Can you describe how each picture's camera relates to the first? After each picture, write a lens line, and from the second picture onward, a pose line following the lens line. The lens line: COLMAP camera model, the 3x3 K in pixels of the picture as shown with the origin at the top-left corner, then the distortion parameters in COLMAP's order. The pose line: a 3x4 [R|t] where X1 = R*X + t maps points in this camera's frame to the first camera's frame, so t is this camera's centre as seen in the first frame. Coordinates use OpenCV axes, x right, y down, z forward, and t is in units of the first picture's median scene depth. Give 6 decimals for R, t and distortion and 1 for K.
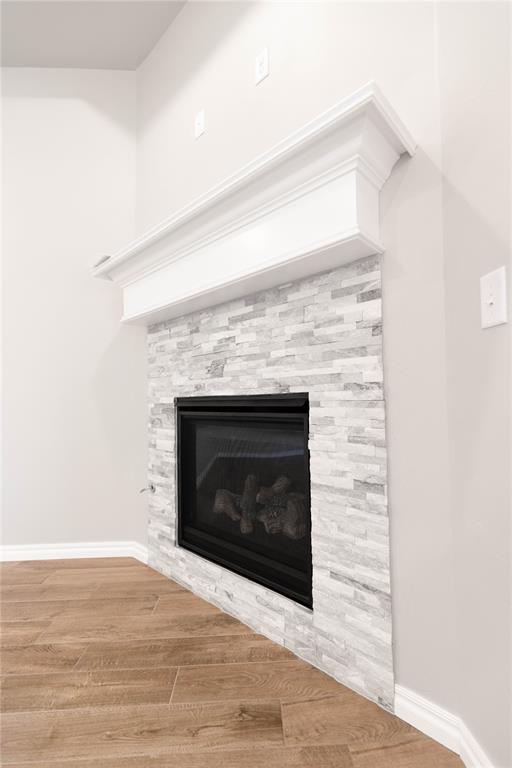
lens RADIAL K [[344.3, 0, 251.8], [0, 344.3, 382.2], [0, 0, 1]] dist [0.008628, 0.000013]
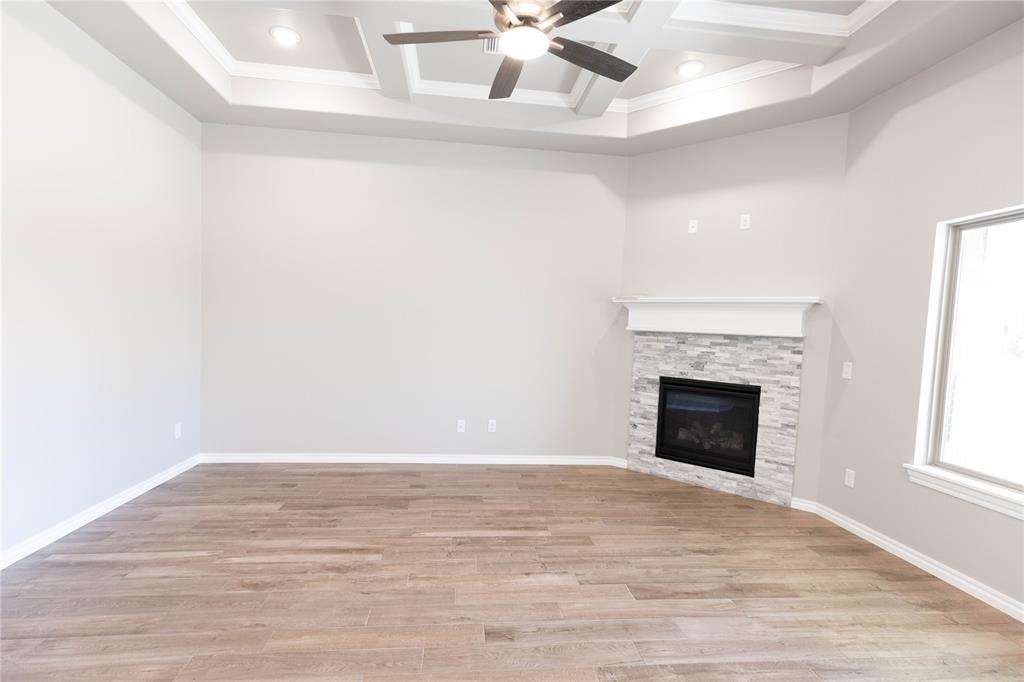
lens RADIAL K [[459.1, 0, 514.0], [0, 459.1, 346.8], [0, 0, 1]] dist [0.008628, 0.000013]
pose [[0.996081, 0.052034, 0.071519, -1.610966], [-0.058741, 0.993731, 0.095126, -0.402083], [-0.066121, -0.098954, 0.992893, -1.805949]]
